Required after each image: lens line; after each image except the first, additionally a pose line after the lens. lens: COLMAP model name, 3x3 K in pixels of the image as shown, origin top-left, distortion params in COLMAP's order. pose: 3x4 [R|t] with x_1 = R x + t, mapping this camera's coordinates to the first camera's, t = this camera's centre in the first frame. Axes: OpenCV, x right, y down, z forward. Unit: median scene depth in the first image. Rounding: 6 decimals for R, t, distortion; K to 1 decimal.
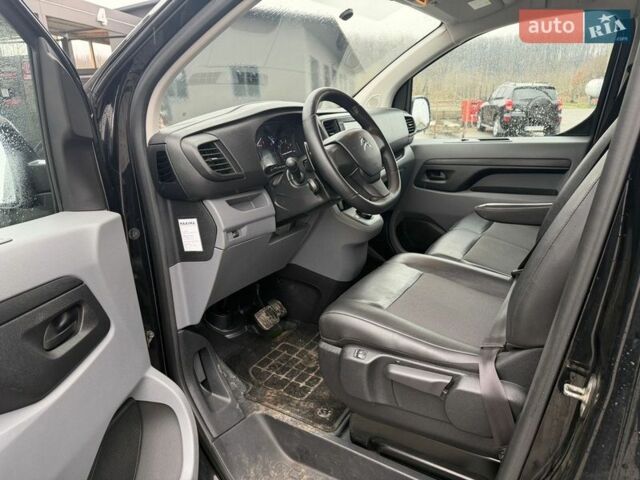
lens RADIAL K [[453.1, 0, 306.6], [0, 453.1, 238.6], [0, 0, 1]] dist [0.069664, -0.091012]
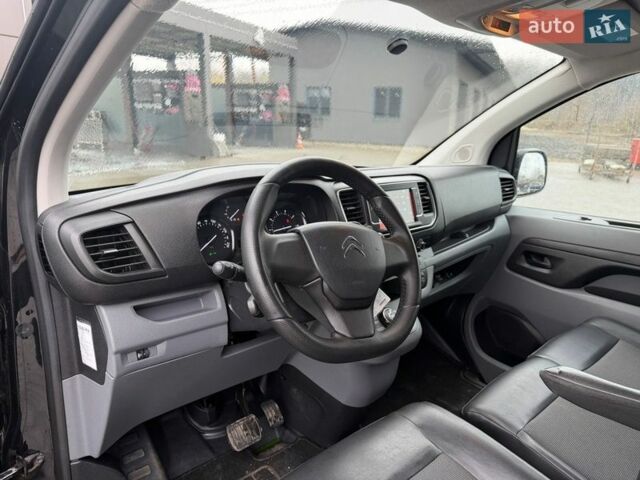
lens RADIAL K [[453.1, 0, 306.6], [0, 453.1, 238.6], [0, 0, 1]] dist [0.069664, -0.091012]
pose [[0.952808, 0.135121, -0.271845, 0.161015], [-0.145468, 0.989196, -0.018178, -0.135089], [0.266452, 0.056865, 0.962169, 0.245864]]
